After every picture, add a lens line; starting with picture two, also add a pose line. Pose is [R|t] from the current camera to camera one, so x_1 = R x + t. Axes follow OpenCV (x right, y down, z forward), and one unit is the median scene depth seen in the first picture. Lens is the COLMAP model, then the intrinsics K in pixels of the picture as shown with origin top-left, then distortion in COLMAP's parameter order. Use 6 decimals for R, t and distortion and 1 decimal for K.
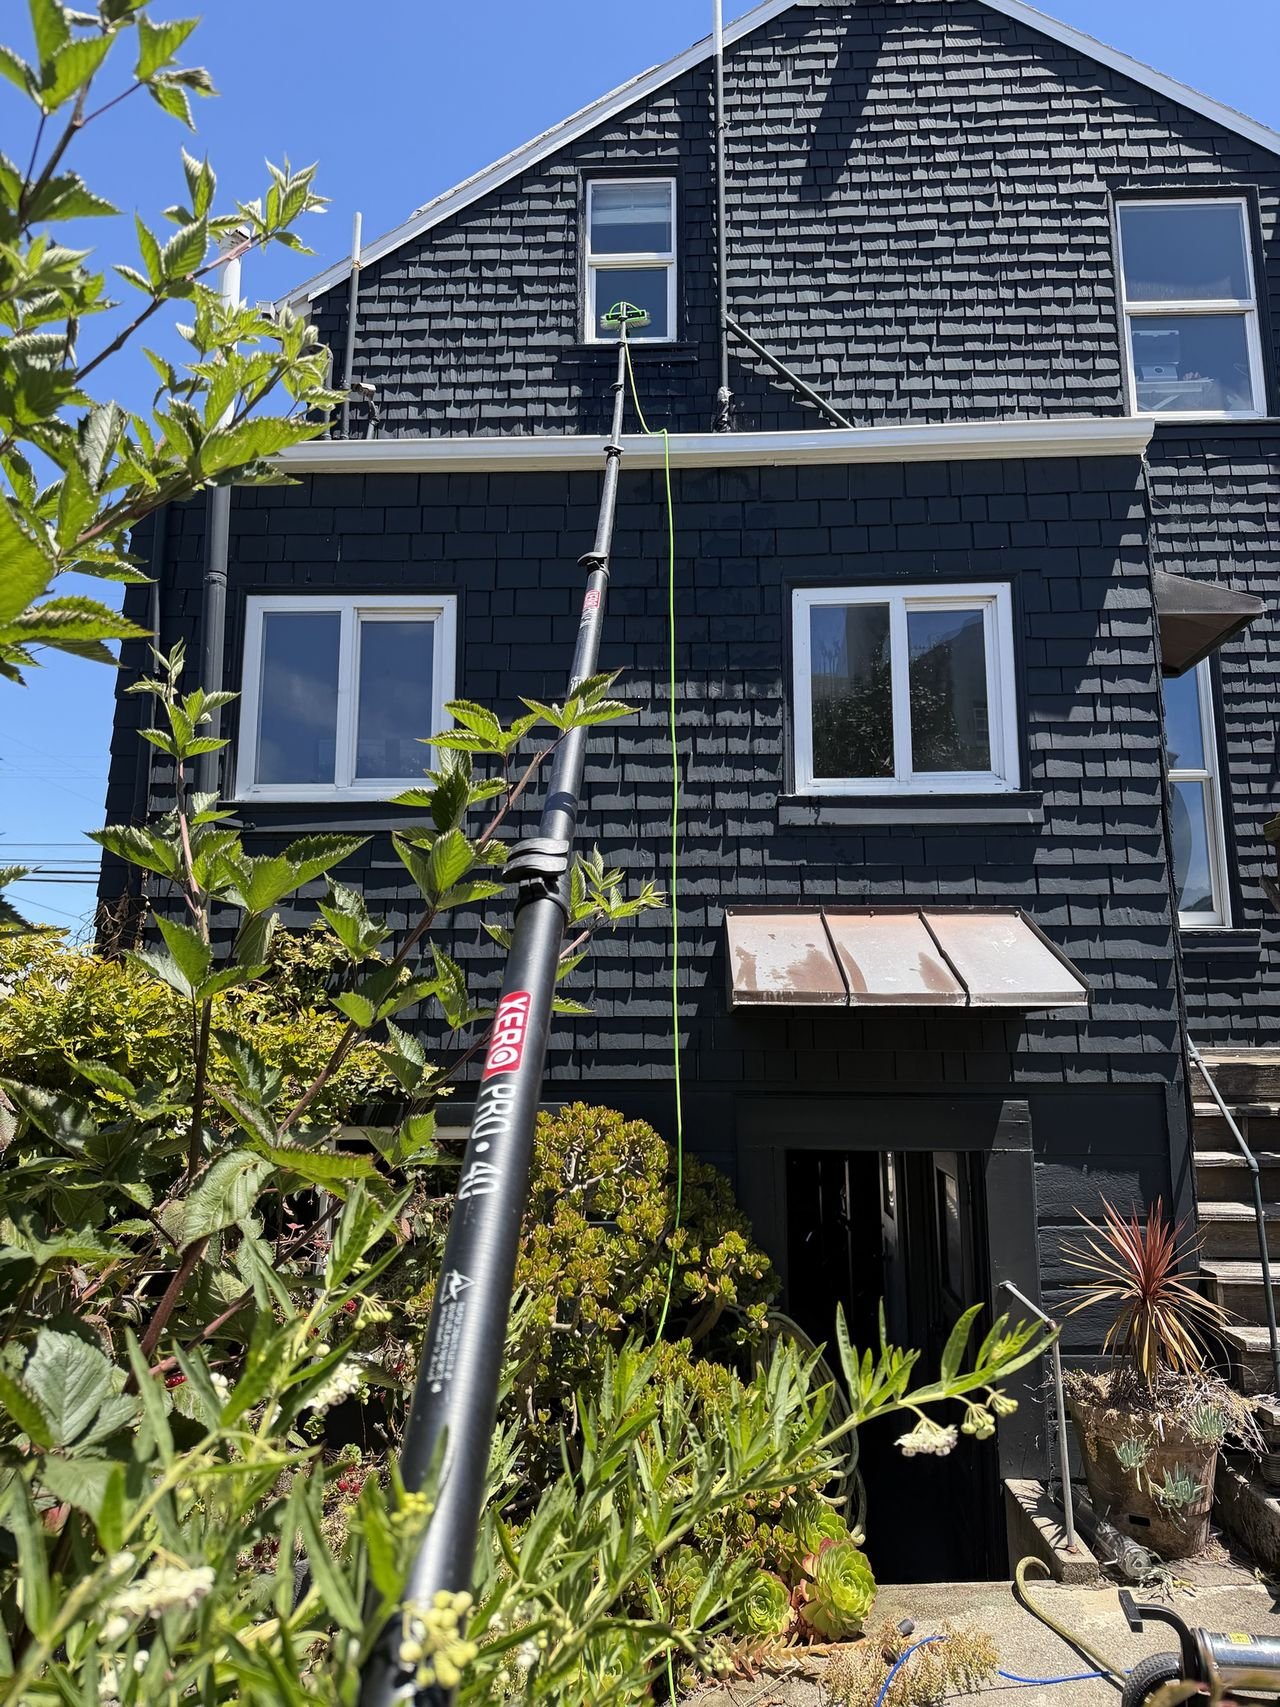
lens RADIAL K [[1240.5, 0, 645.2], [0, 1240.5, 853.6], [0, 0, 1]] dist [0.035307, -0.022486]
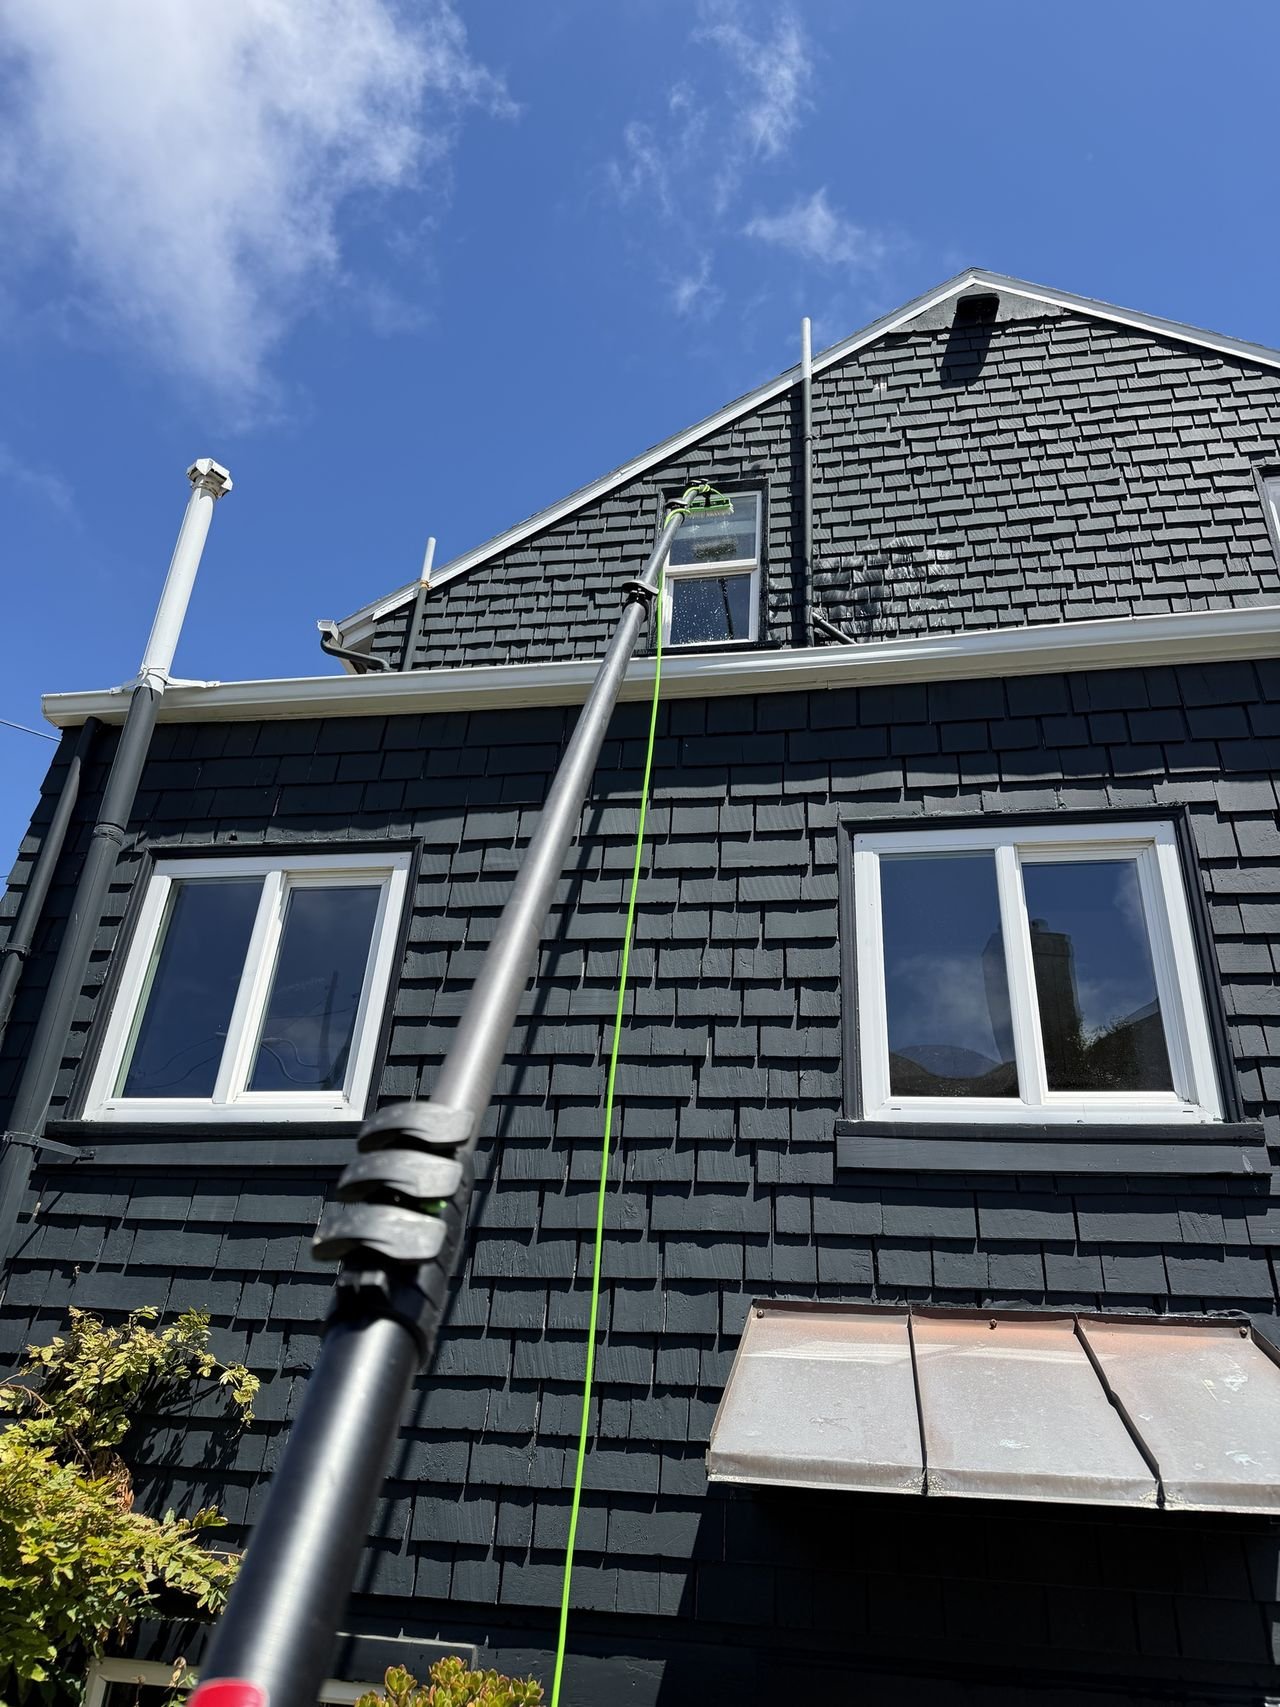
lens RADIAL K [[1240.5, 0, 632.8], [0, 1240.5, 862.0], [0, 0, 1]] dist [0.035307, -0.022486]
pose [[0.989943, -0.012255, -0.140933, 0.058521], [-0.032026, 0.950961, -0.307649, 0.018101], [0.137792, 0.309068, 0.941005, 0.199075]]
